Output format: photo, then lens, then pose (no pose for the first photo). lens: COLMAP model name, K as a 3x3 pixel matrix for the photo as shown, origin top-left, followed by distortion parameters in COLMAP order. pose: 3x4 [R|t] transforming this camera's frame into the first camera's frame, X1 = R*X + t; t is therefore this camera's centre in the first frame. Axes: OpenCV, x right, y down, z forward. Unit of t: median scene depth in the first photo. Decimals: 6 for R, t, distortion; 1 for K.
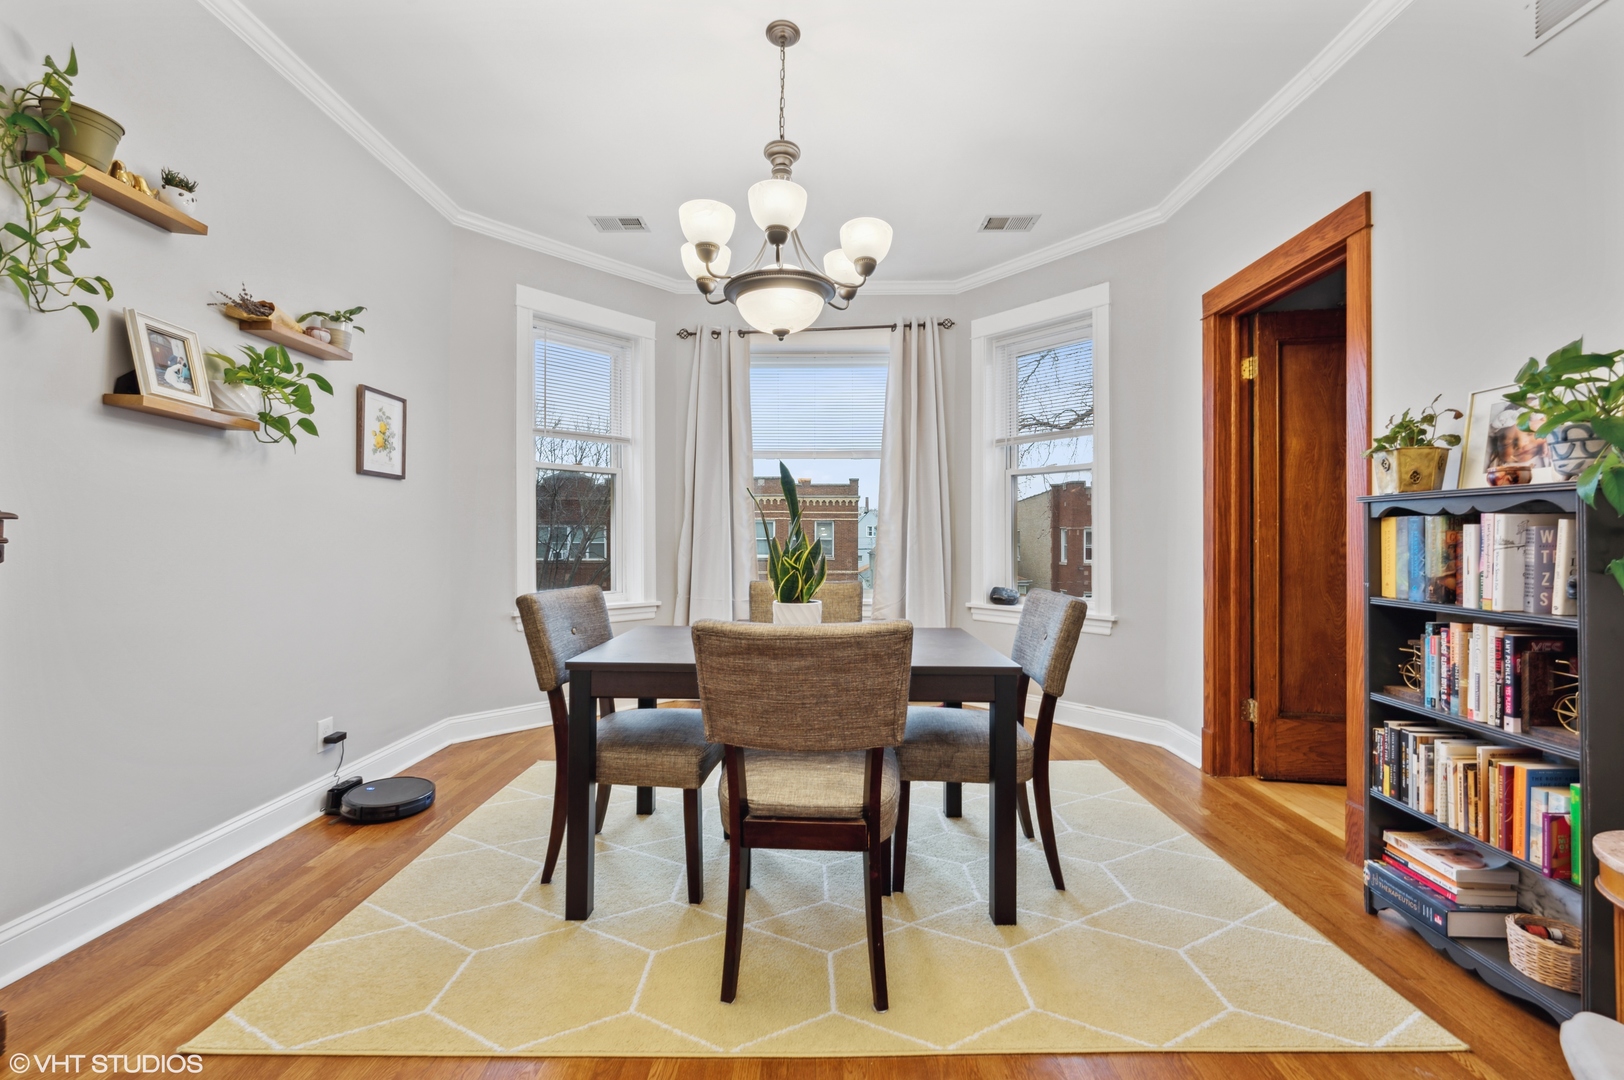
lens RADIAL K [[654.4, 0, 811.1], [0, 654.4, 534.4], [0, 0, 1]] dist [-0.000406, 0.000332]
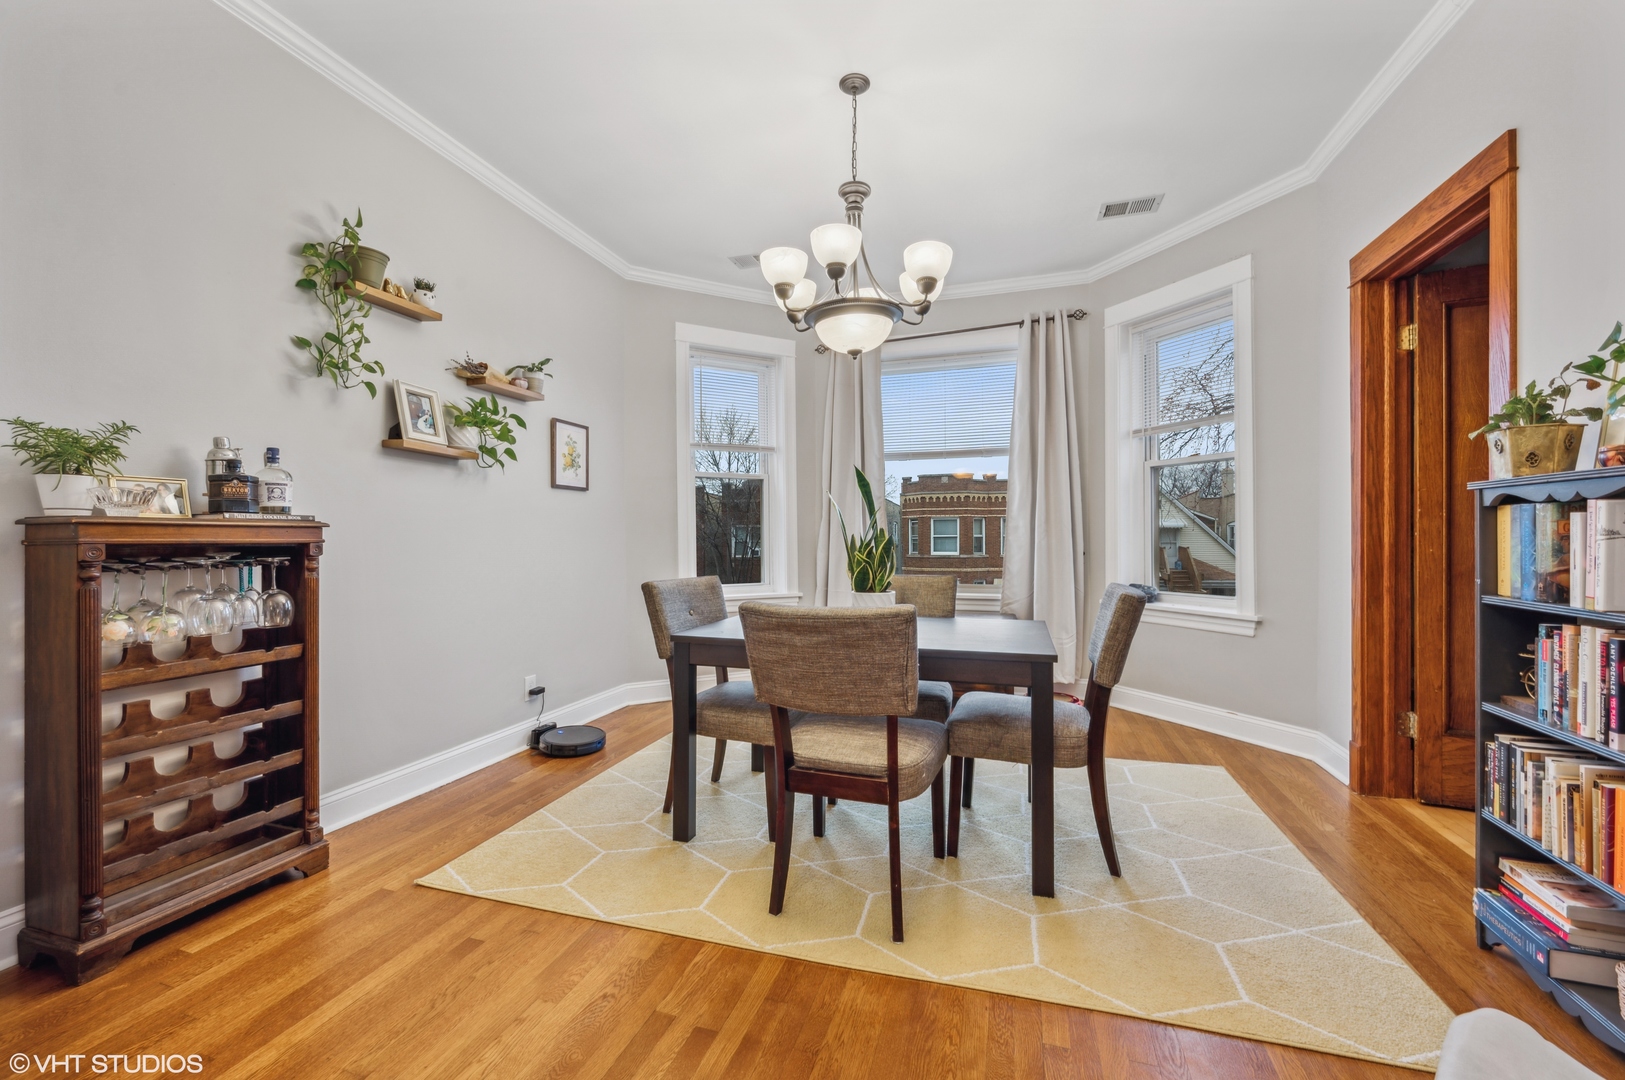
lens RADIAL K [[647.6, 0, 815.4], [0, 647.6, 537.9], [0, 0, 1]] dist [0.000444, 0.000146]
pose [[0.958772, -0.007368, -0.284082, 0.209180], [0.010096, 0.999916, 0.008140, 0.001218], [0.283998, -0.010672, 0.958765, -0.092962]]
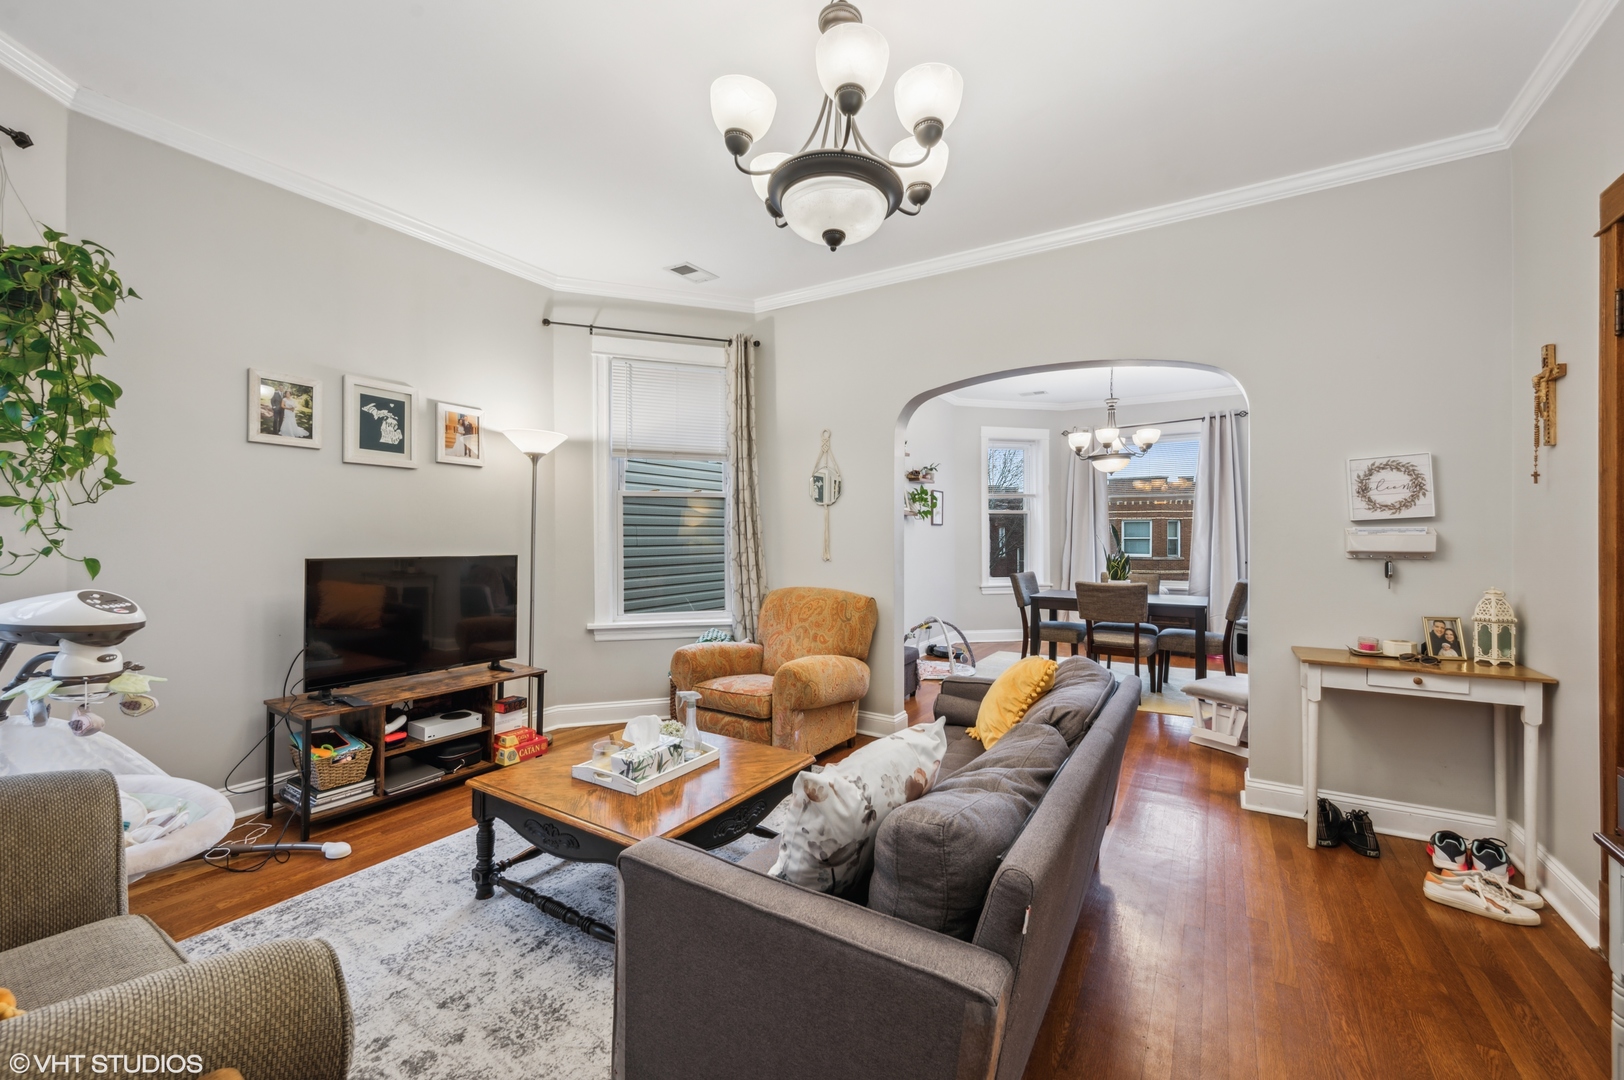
lens RADIAL K [[647.2, 0, 814.9], [0, 647.2, 537.9], [0, 0, 1]] dist [0.000444, 0.000146]
pose [[0.854180, -0.001638, -0.519975, 0.280390], [0.007586, 0.999928, 0.009312, -0.091604], [0.519922, -0.011899, 0.854131, -1.754650]]
